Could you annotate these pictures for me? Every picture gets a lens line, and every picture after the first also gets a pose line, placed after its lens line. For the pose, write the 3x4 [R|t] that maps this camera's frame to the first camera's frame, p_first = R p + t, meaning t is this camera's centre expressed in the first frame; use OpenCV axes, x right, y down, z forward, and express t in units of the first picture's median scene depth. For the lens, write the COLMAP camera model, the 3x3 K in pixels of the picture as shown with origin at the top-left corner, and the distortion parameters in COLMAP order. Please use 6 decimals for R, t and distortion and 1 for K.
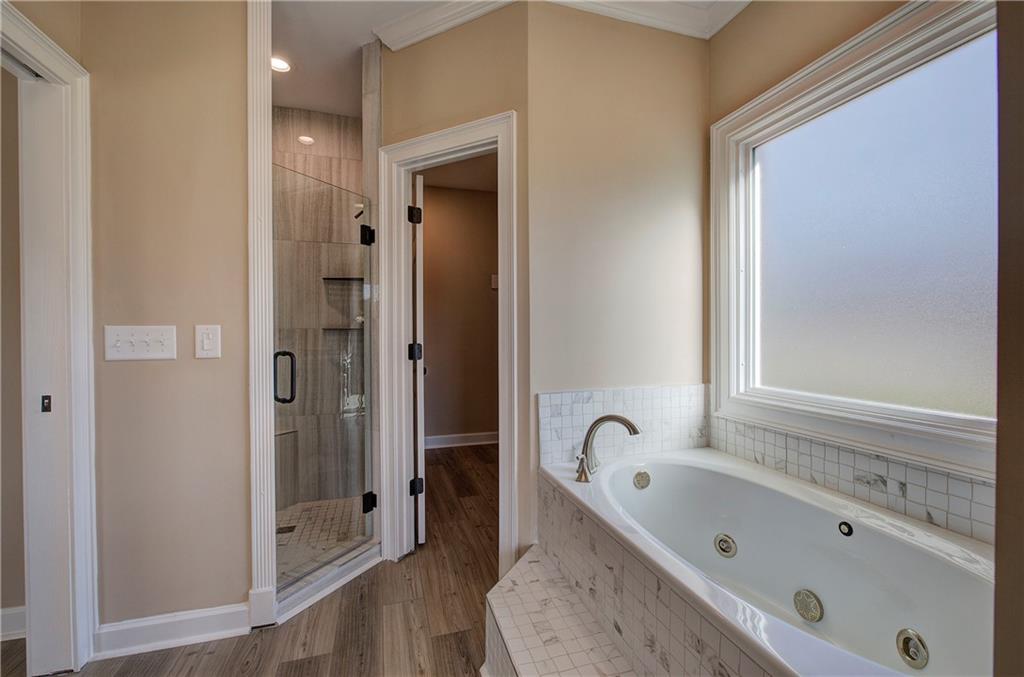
lens RADIAL K [[433.5, 0, 513.1], [0, 433.5, 335.6], [0, 0, 1]] dist [-0.006455, 0.001305]
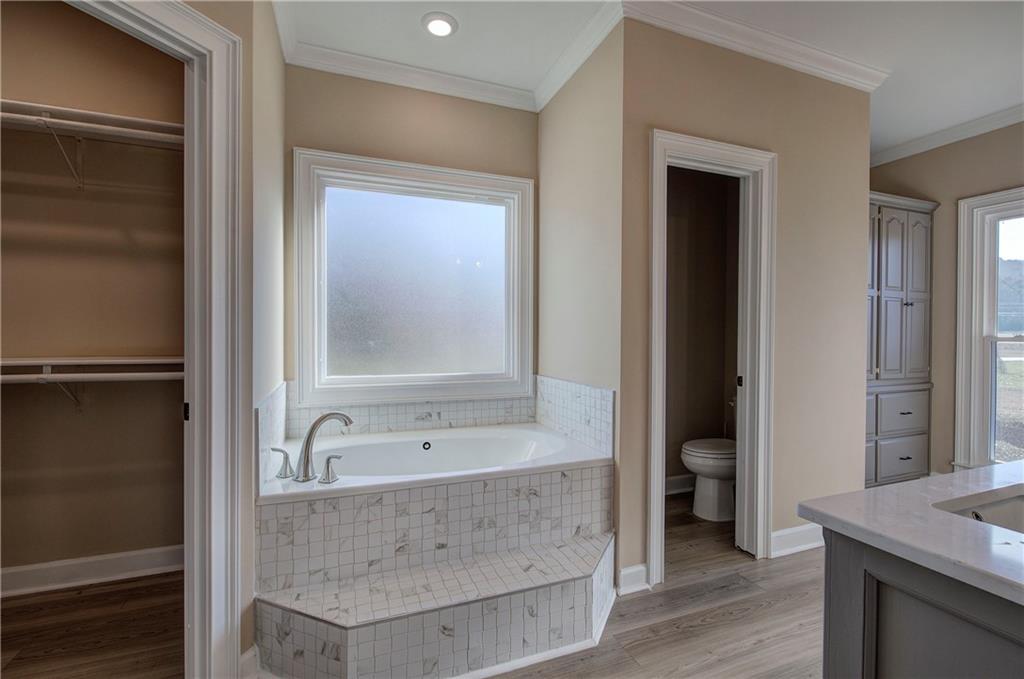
lens RADIAL K [[453.0, 0, 513.5], [0, 453.0, 340.3], [0, 0, 1]] dist [0.000712, 0.000172]
pose [[-0.083384, -0.010139, 0.996466, -1.078201], [-0.001839, 0.999948, 0.010020, -0.005044], [-0.996516, -0.000997, -0.083399, 0.777153]]
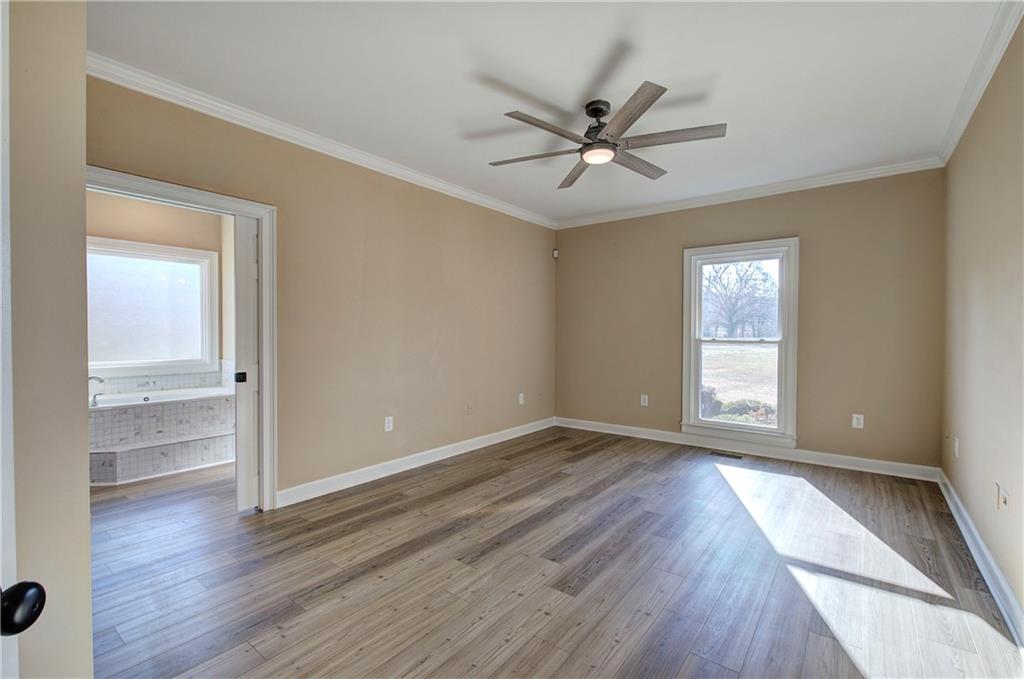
lens RADIAL K [[453.0, 0, 514.9], [0, 453.0, 336.7], [0, 0, 1]] dist [0.000712, 0.000172]
pose [[-0.583476, -0.004507, 0.812118, -3.475594], [0.003076, 0.999965, 0.007760, -0.035466], [-0.812124, 0.007026, -0.583442, 0.714941]]
